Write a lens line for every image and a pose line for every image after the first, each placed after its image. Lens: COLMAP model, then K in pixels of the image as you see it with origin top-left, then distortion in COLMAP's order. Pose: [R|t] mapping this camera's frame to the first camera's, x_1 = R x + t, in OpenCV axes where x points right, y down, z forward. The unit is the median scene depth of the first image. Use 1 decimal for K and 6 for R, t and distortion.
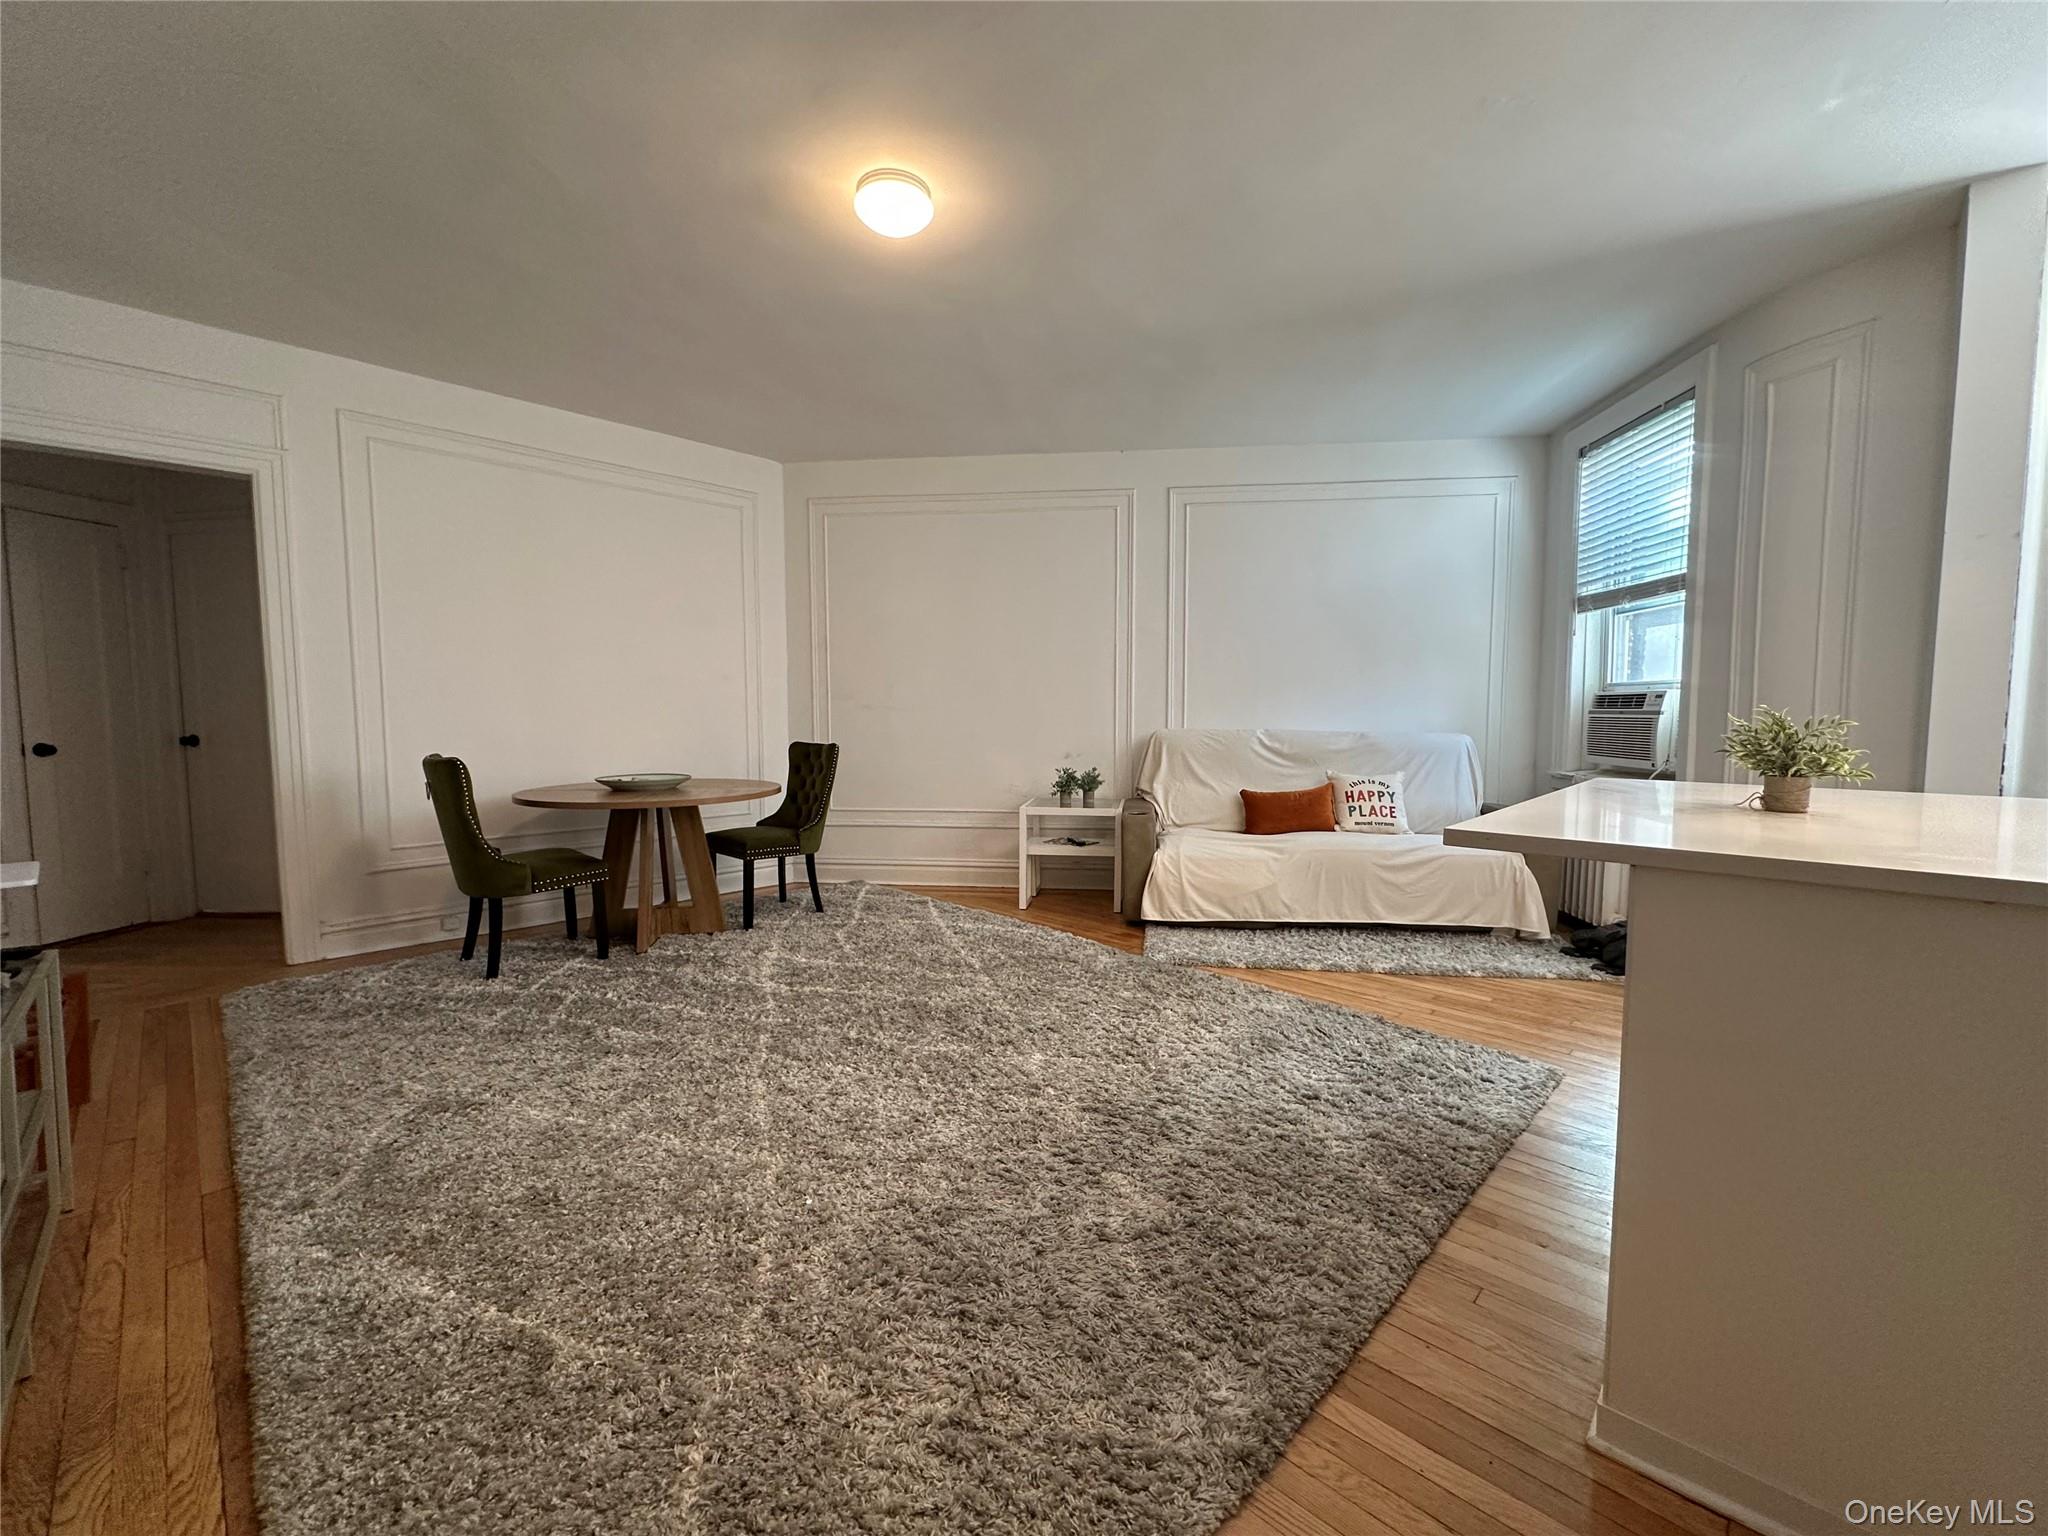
lens RADIAL K [[816.0, 0, 1027.9], [0, 816.0, 767.8], [0, 0, 1]] dist [-0.004545, 0.001179]
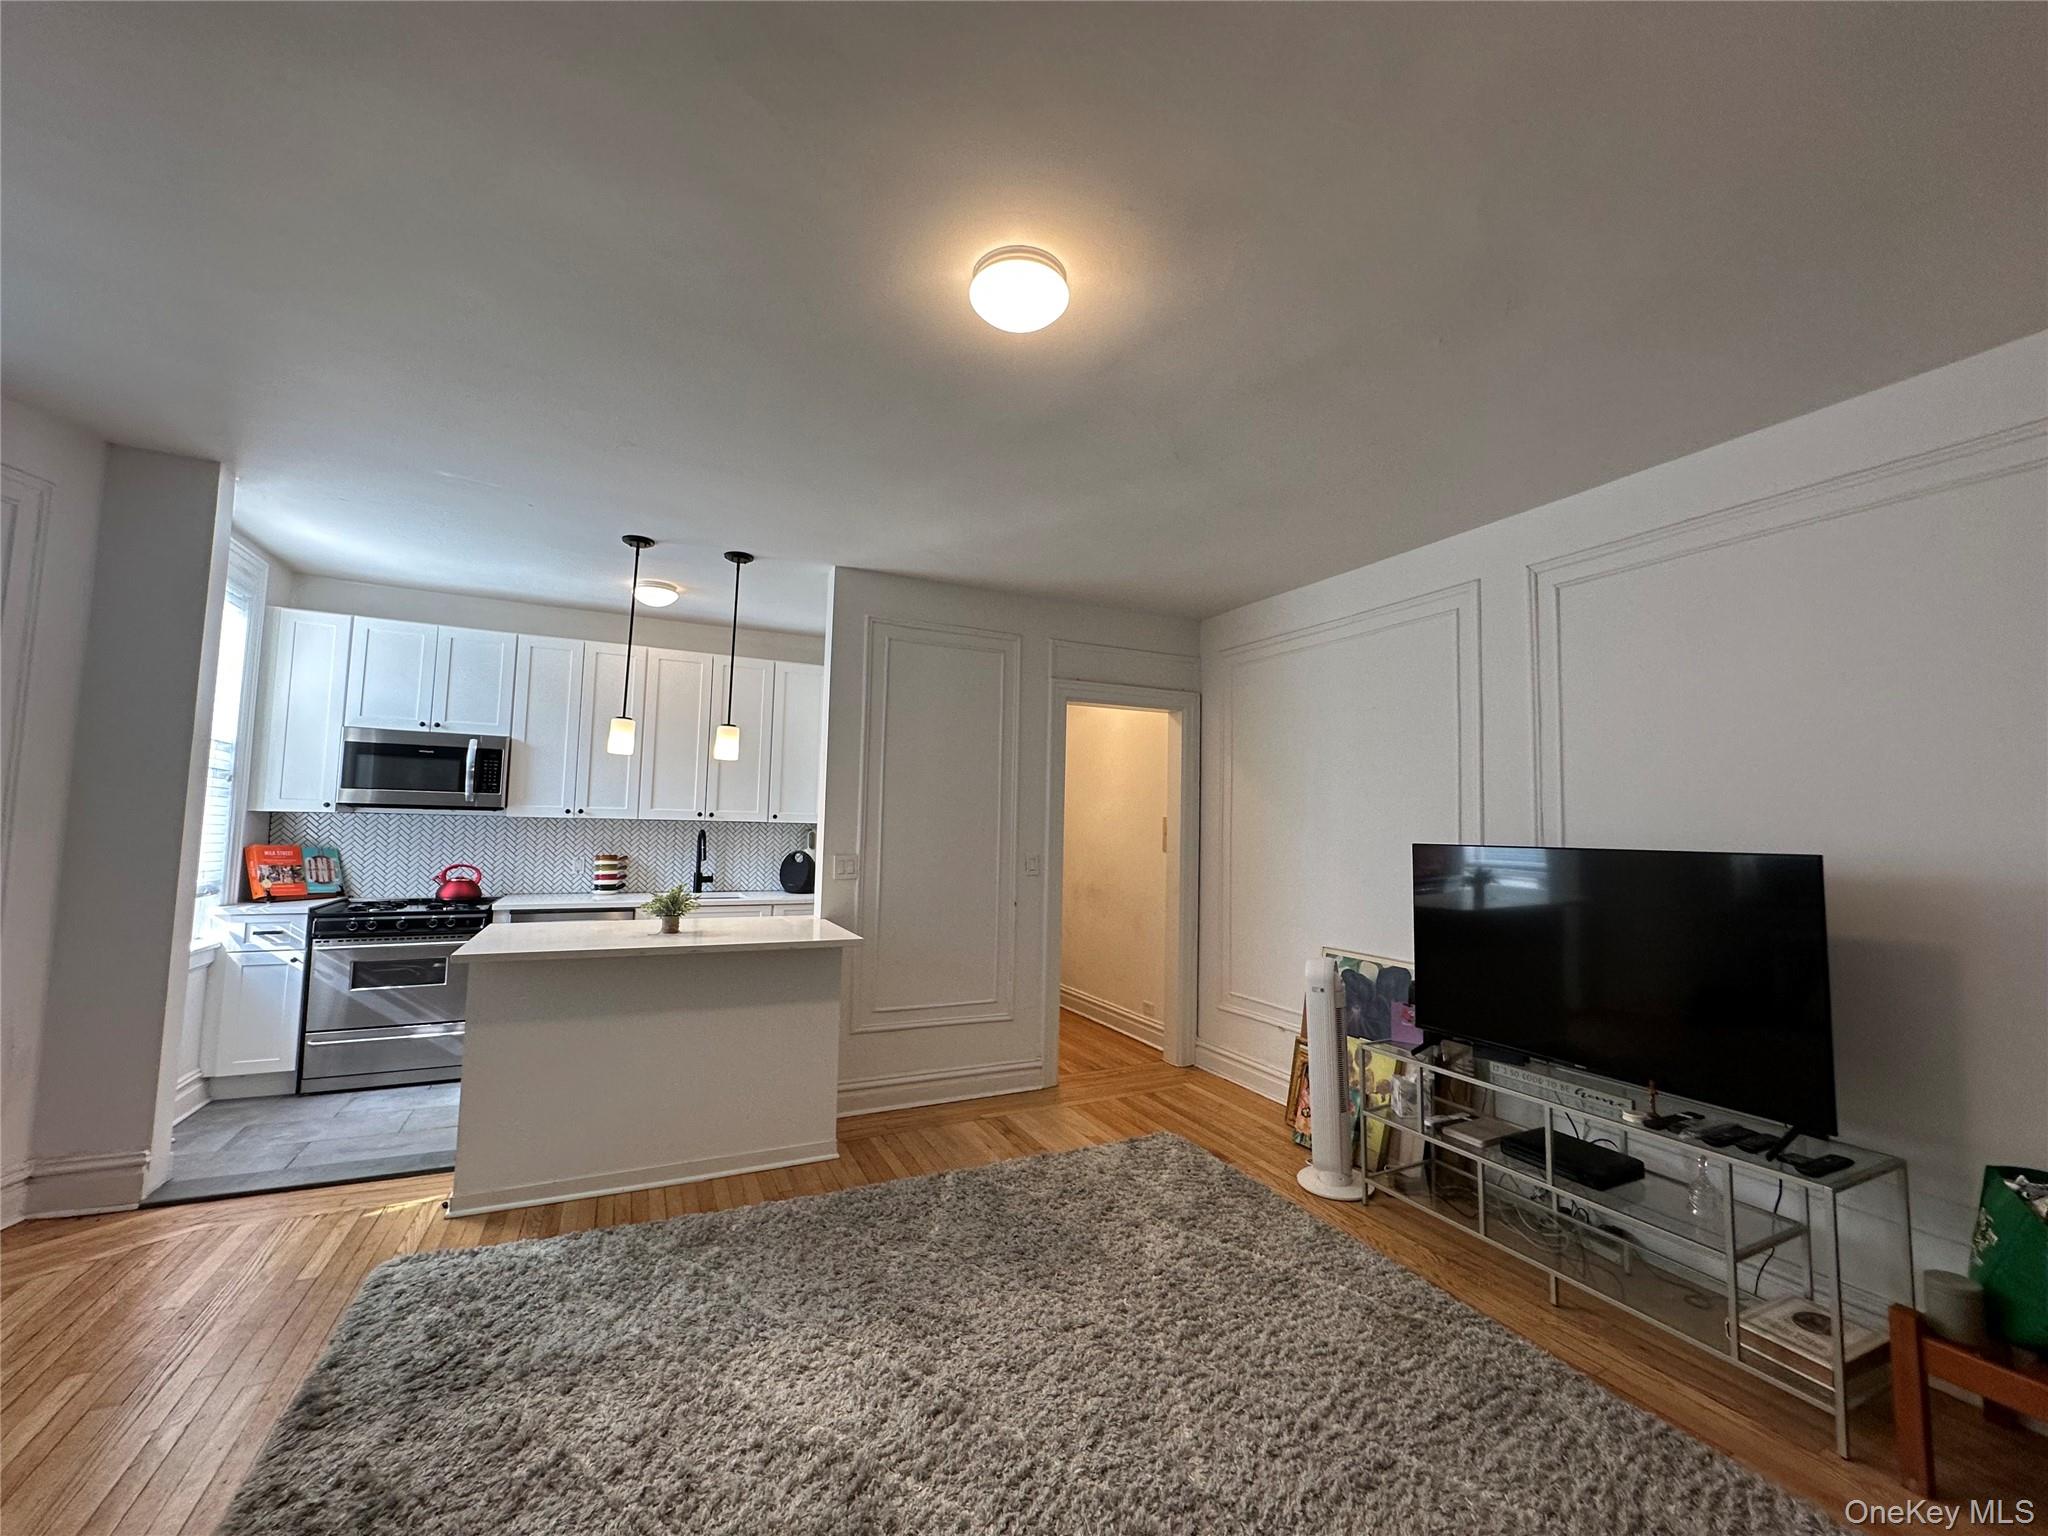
lens RADIAL K [[816.0, 0, 1023.5], [0, 816.0, 768.1], [0, 0, 1]] dist [-0.004545, 0.001179]
pose [[-0.934801, 0.007028, 0.355103, -0.290876], [0.004552, 0.999959, -0.007808, -0.151889], [-0.355144, -0.005682, -0.934794, 1.142684]]
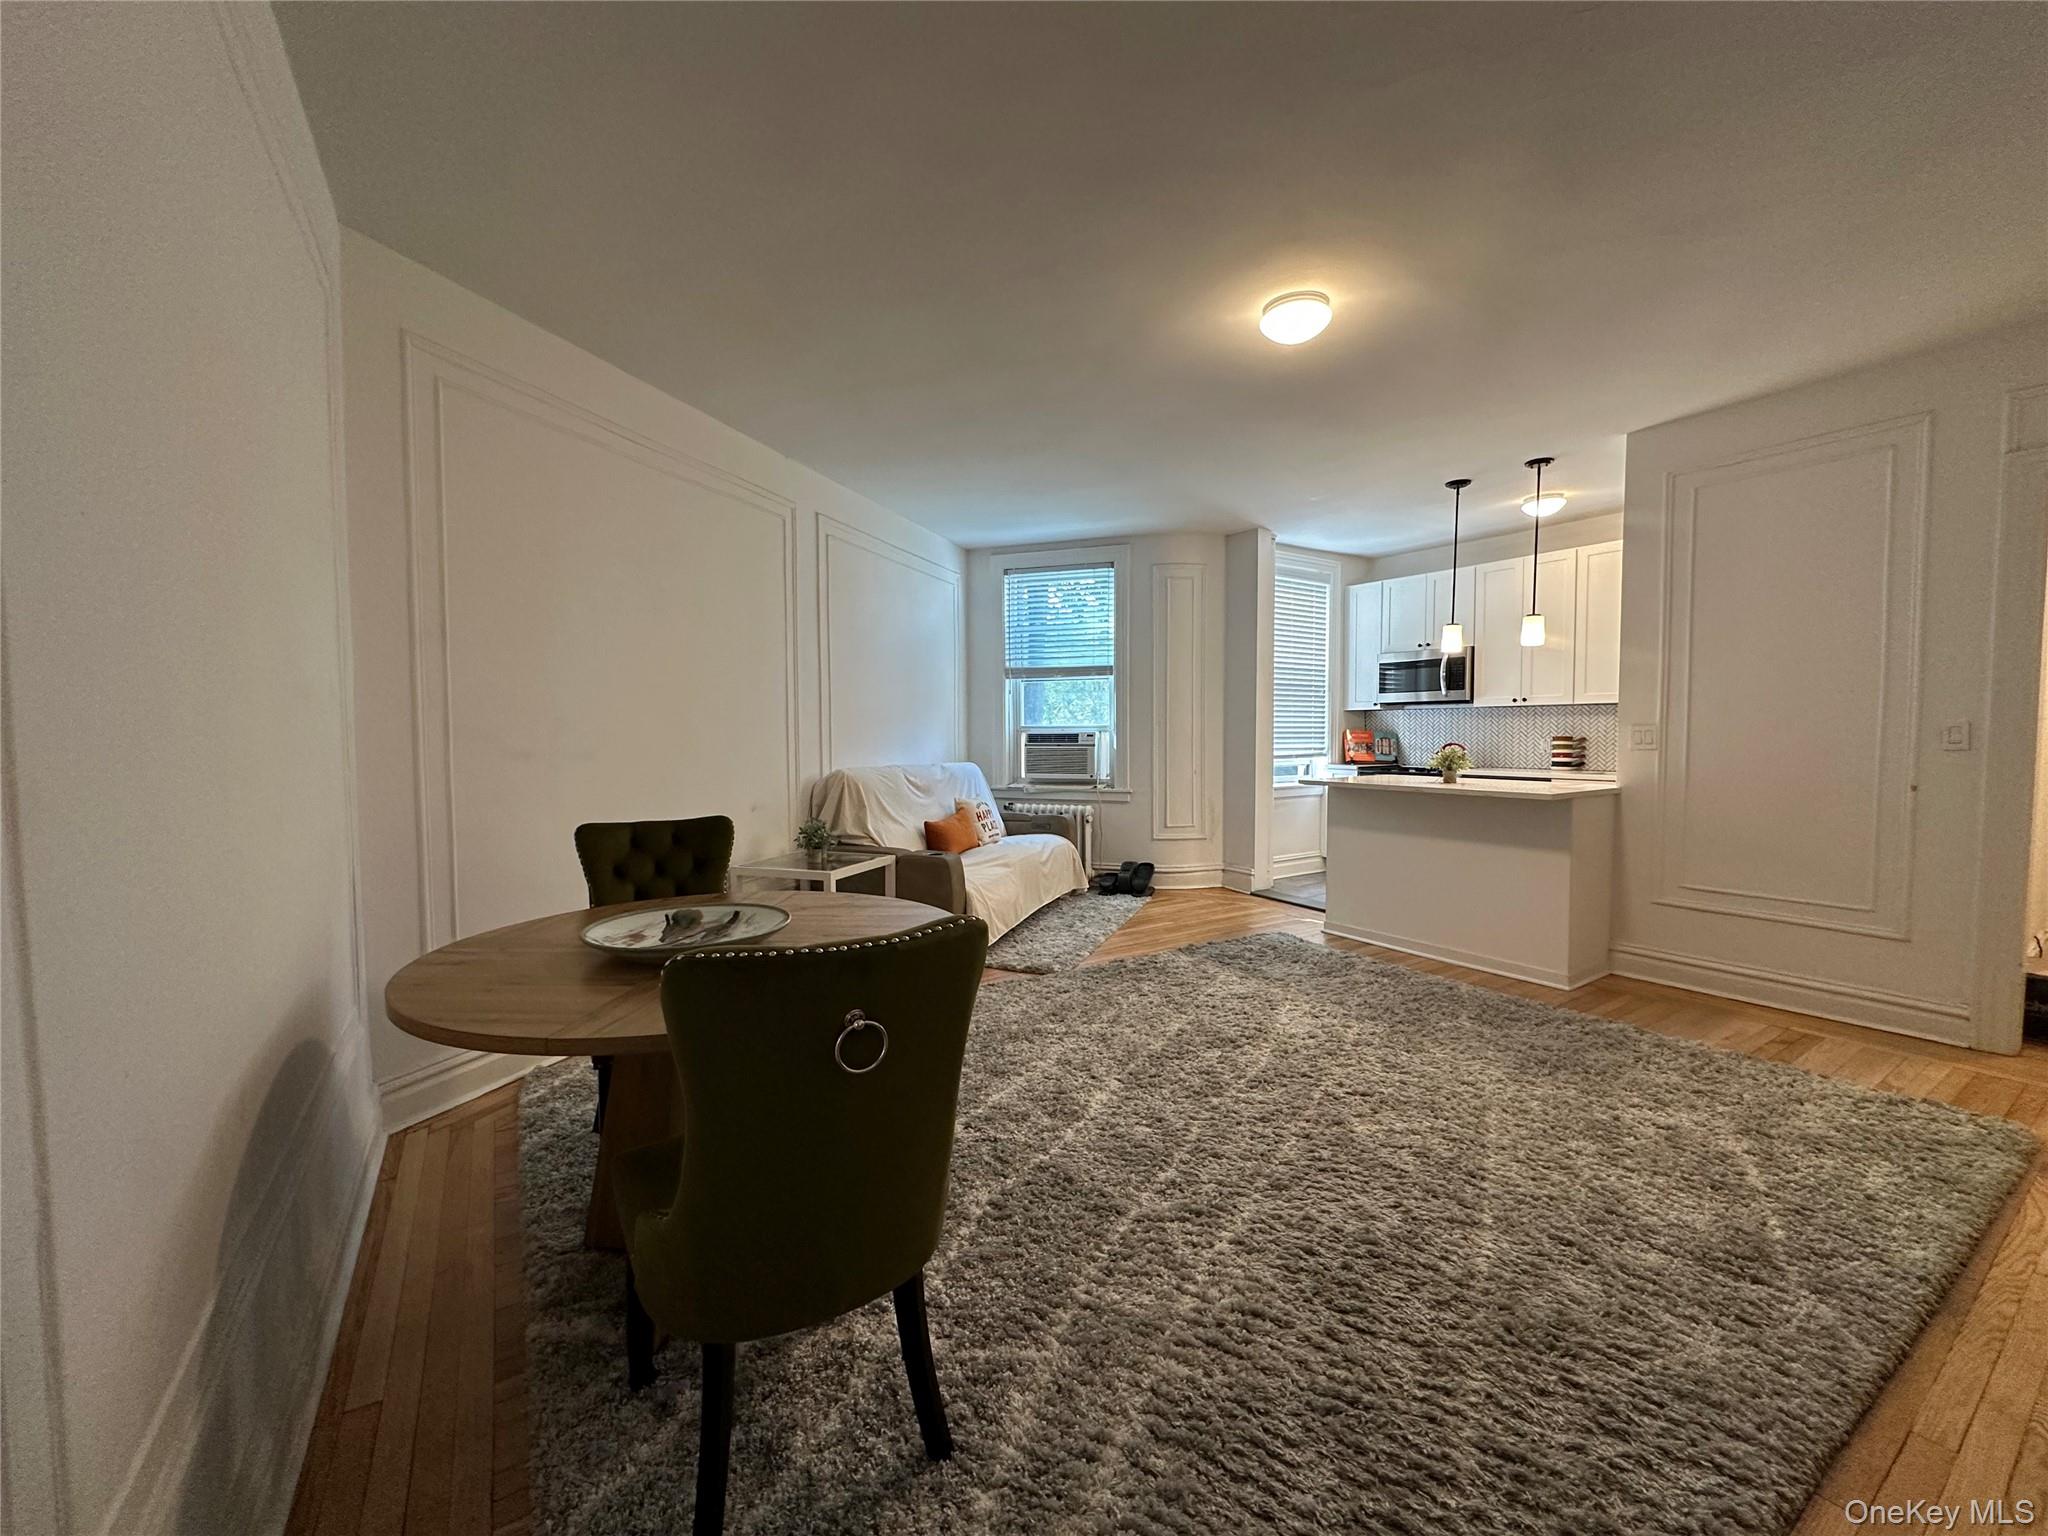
lens RADIAL K [[816.0, 0, 1027.0], [0, 816.0, 770.1], [0, 0, 1]] dist [-0.004545, 0.001179]
pose [[0.234927, -0.046145, 0.970917, -0.926051], [0.072281, 0.996936, 0.029893, -0.078162], [-0.969322, 0.063157, 0.237542, 0.751068]]
